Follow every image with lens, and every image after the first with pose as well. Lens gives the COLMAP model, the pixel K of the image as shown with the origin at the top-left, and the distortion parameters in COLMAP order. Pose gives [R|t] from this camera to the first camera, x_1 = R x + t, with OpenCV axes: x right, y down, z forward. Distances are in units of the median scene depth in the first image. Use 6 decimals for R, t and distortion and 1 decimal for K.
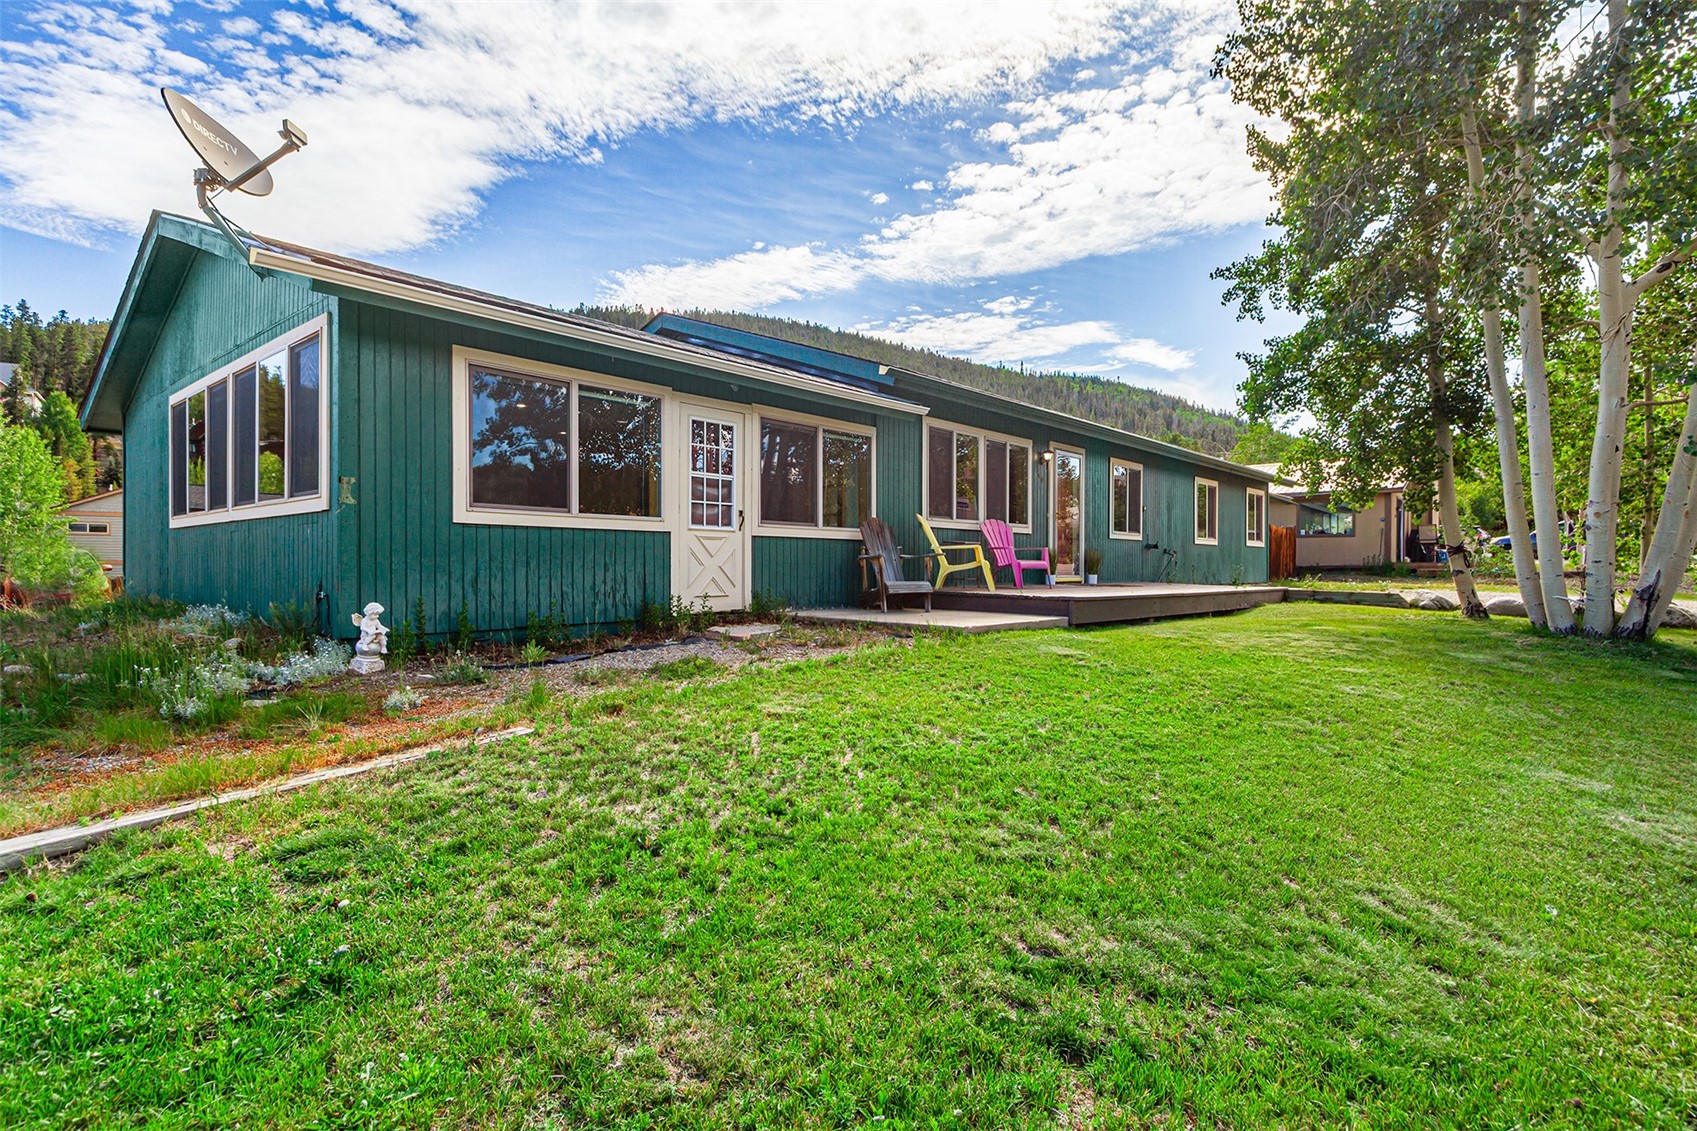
lens RADIAL K [[875.4, 0, 848.5], [0, 875.4, 565.5], [0, 0, 1]] dist [0.004411, 0.001061]
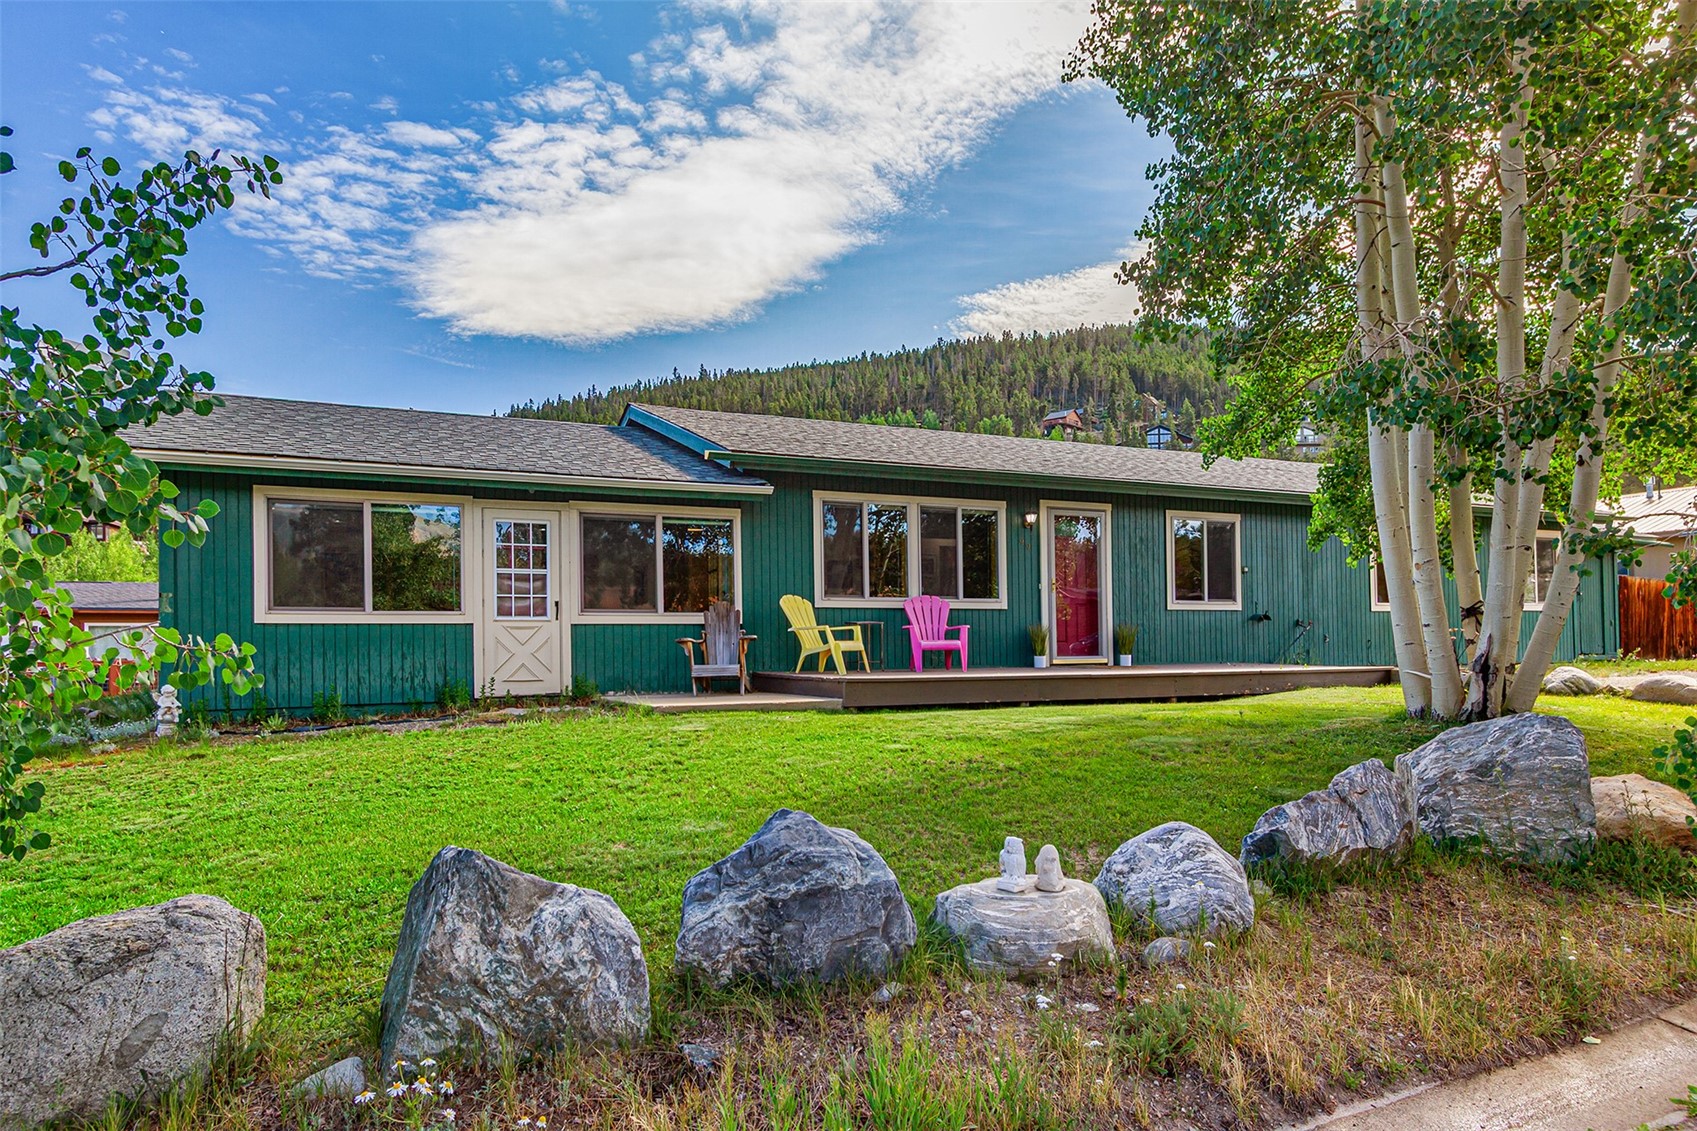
lens RADIAL K [[1047.4, 0, 848.0], [0, 1047.4, 637.7], [0, 0, 1]] dist [-0.000760, -0.000197]
pose [[0.899296, -0.027824, -0.436454, 0.769597], [0.019863, 0.999543, -0.022793, 0.018858], [0.436889, 0.011829, 0.899438, -0.002229]]
